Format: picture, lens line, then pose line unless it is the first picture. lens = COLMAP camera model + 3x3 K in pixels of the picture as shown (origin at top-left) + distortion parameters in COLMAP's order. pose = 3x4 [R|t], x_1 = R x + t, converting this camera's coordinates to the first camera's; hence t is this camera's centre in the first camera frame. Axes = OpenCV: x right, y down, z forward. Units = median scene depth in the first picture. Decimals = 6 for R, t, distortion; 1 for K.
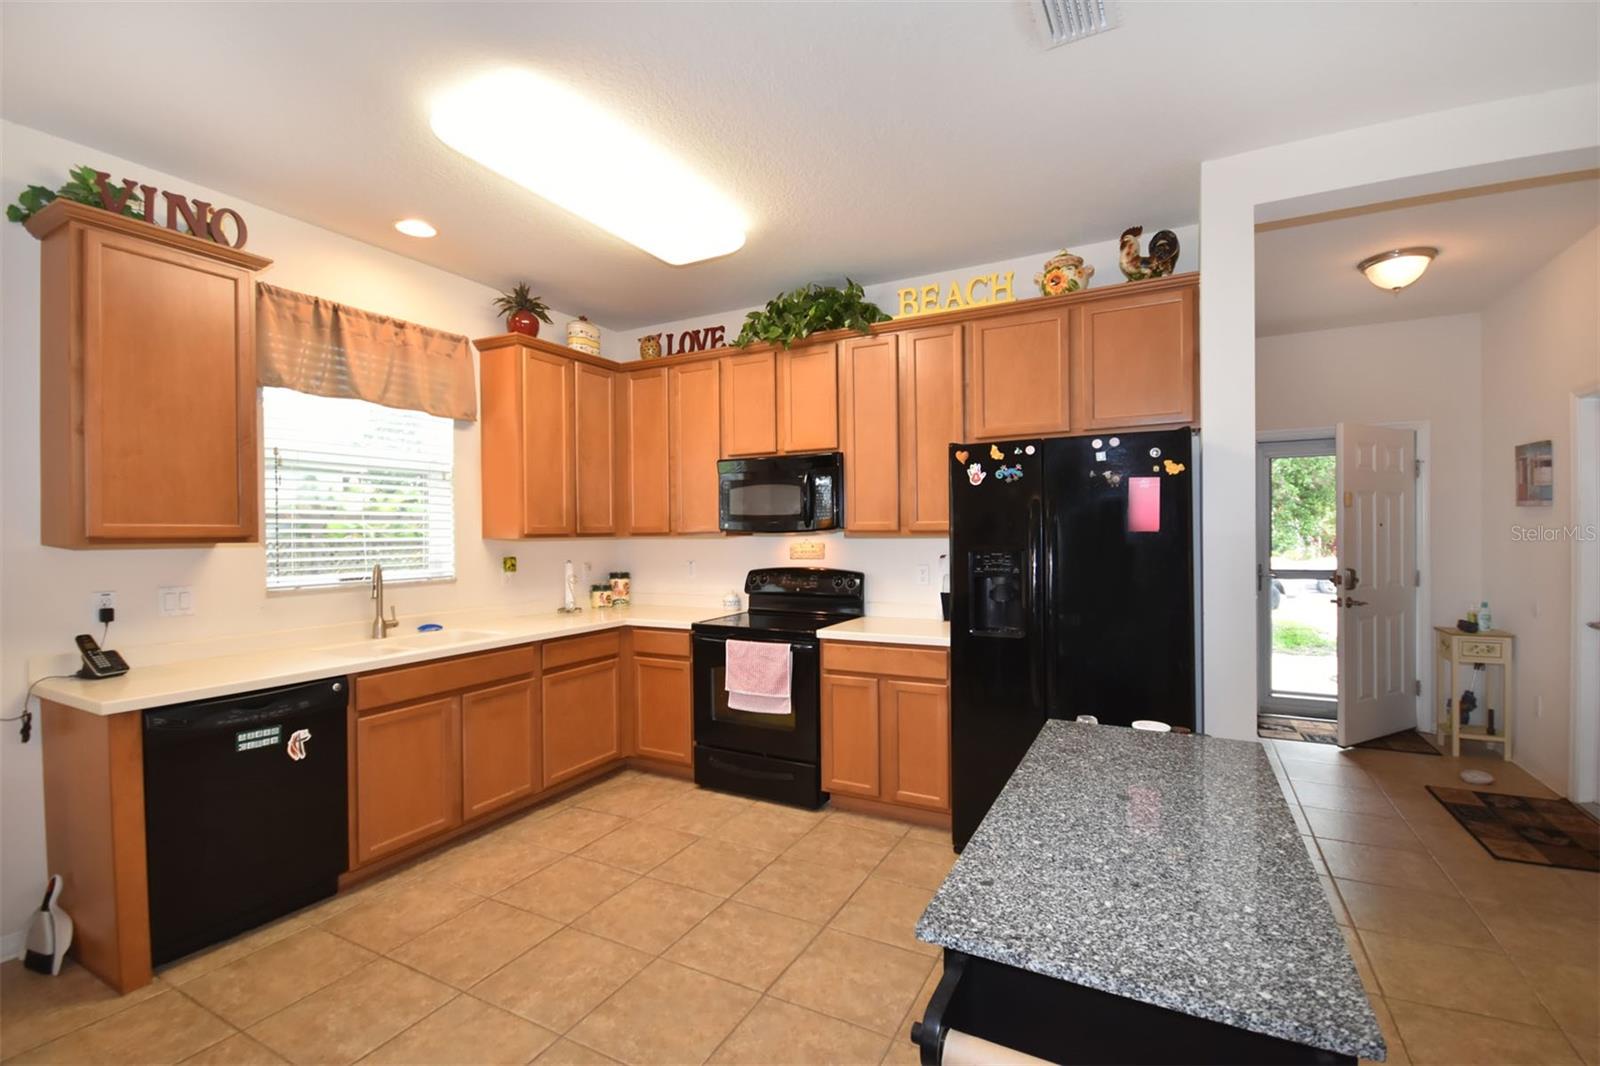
lens RADIAL K [[703.6, 0, 800.0], [0, 703.6, 533.0], [0, 0, 1]] dist [-0.004080, -0.000474]
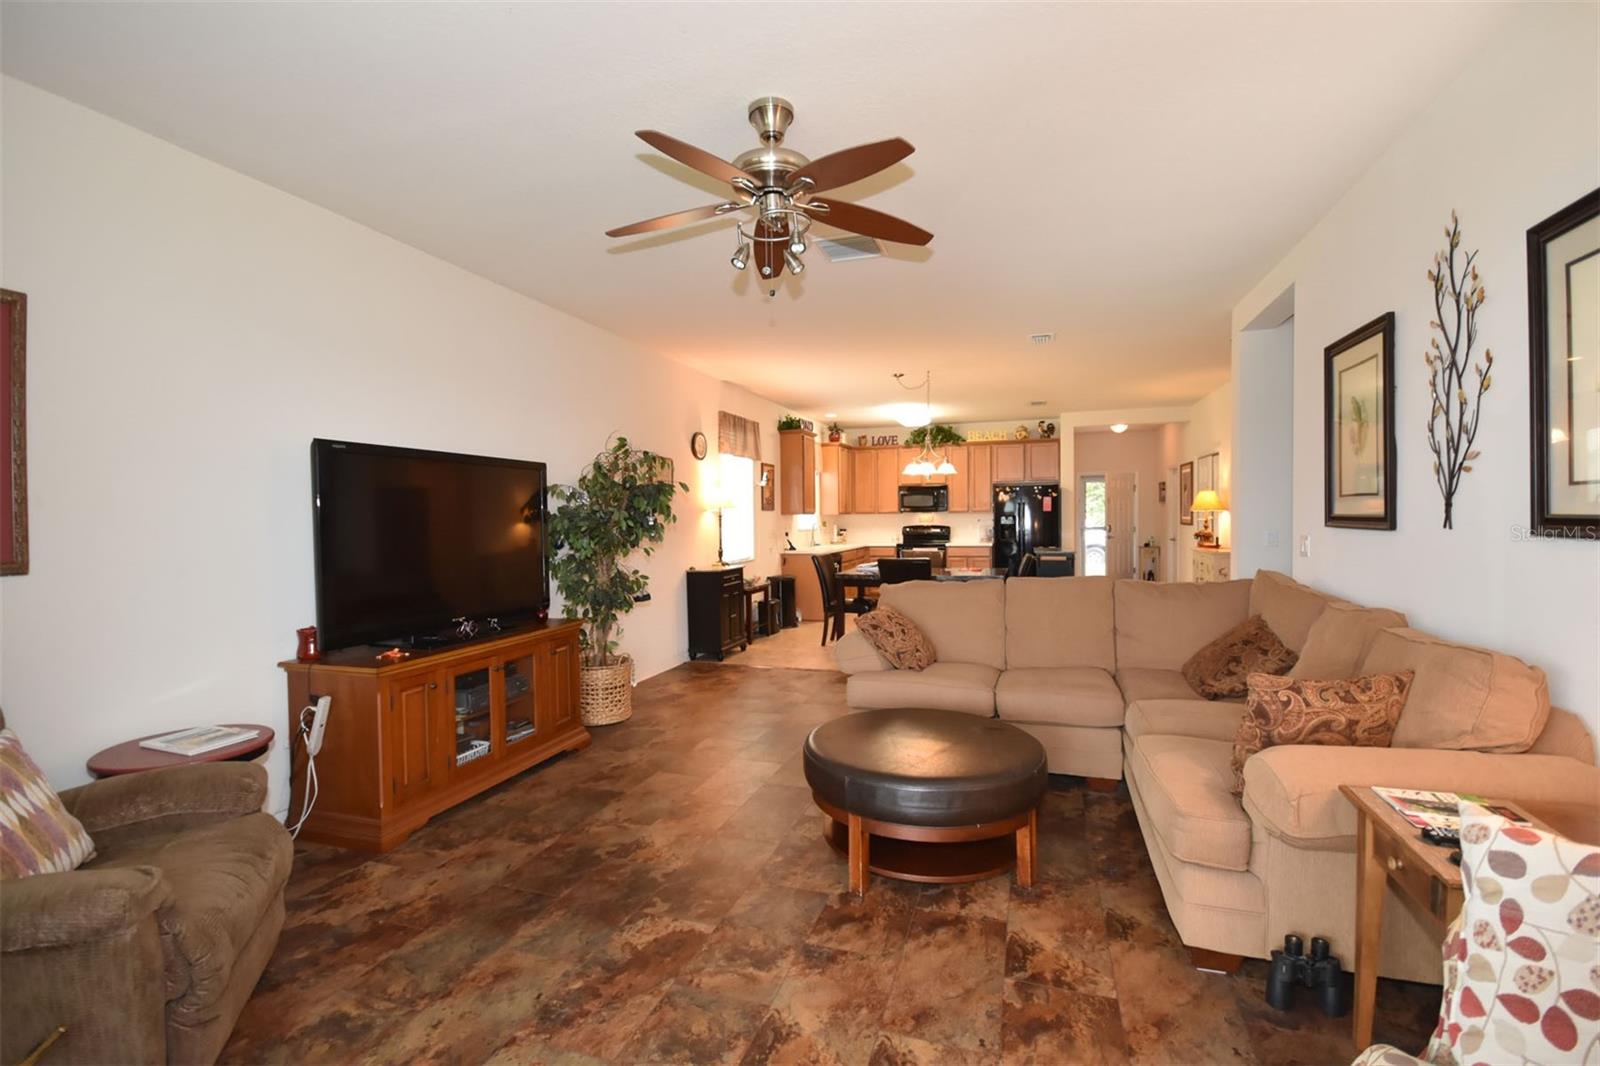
lens RADIAL K [[733.9, 0, 830.4], [0, 733.9, 516.0], [0, 0, 1]] dist [0.014768, -0.000311]
pose [[0.977760, -0.001662, 0.209722, -1.118932], [0.002392, 0.999992, -0.003230, 0.025502], [-0.209715, 0.003660, 0.977756, -1.983993]]
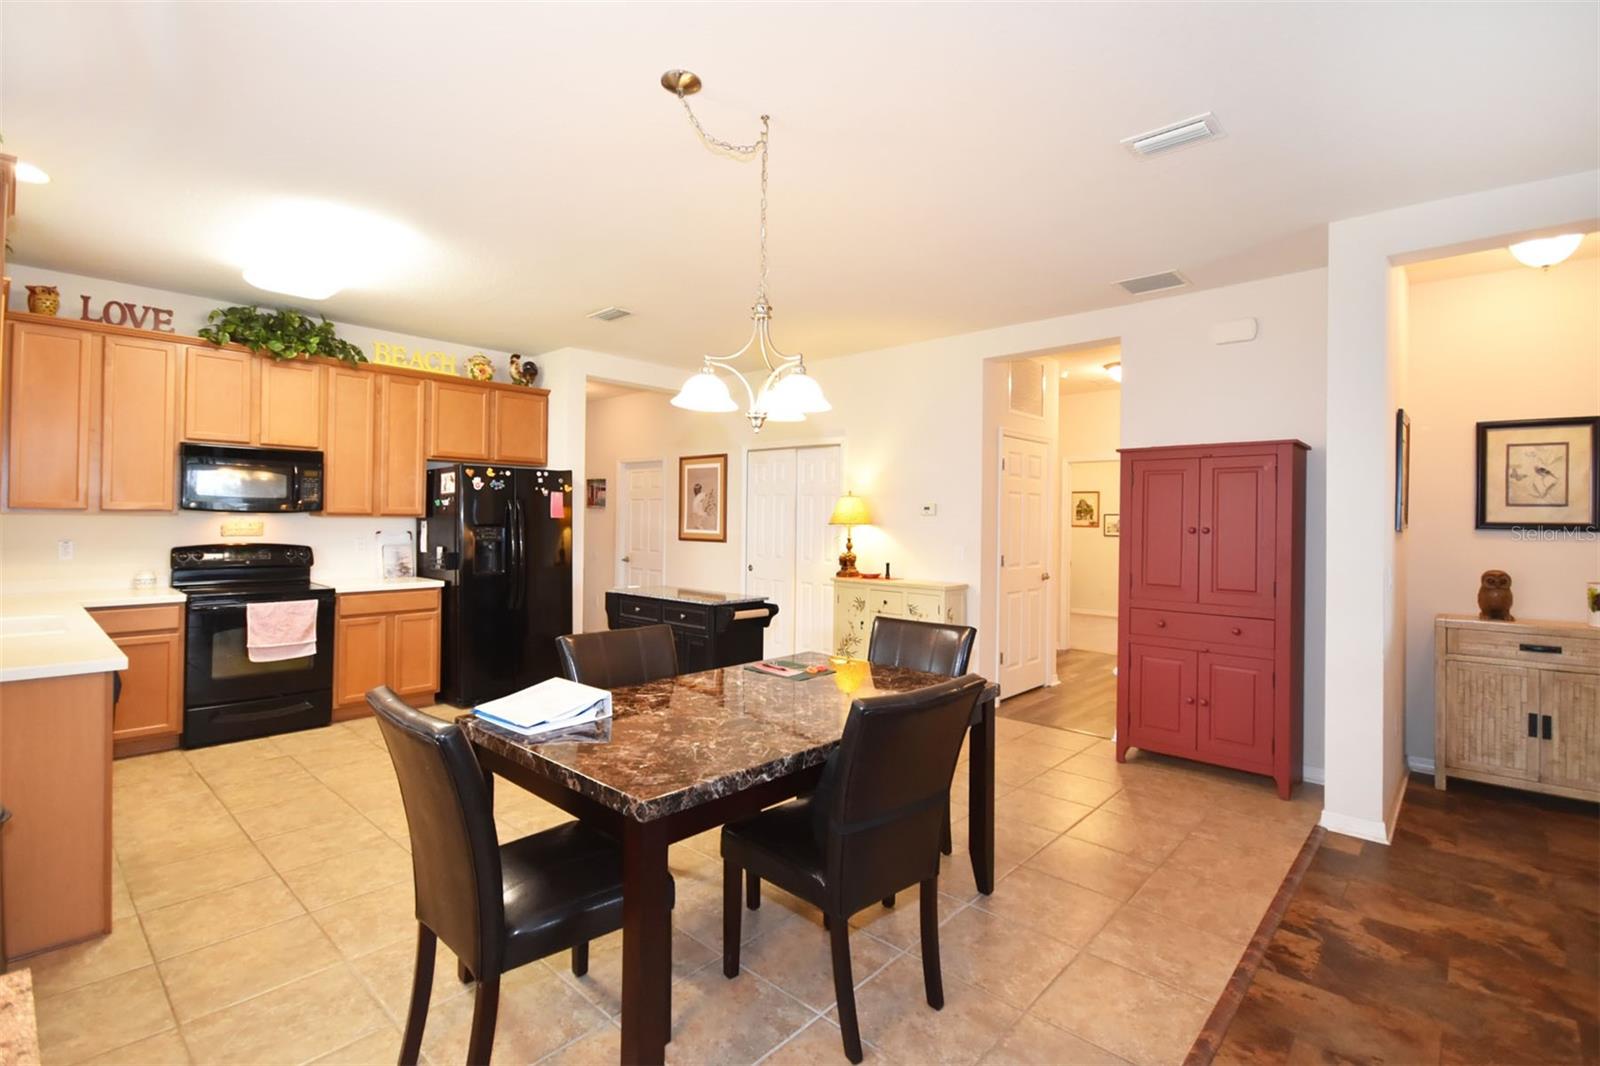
lens RADIAL K [[727.9, 0, 798.4], [0, 727.9, 522.8], [0, 0, 1]] dist [0.016292, -0.014281]
pose [[0.245550, 0.007822, 0.969352, -1.087794], [-0.013424, 0.999899, -0.004668, 0.010647], [-0.969291, -0.011867, 0.245630, -0.185085]]
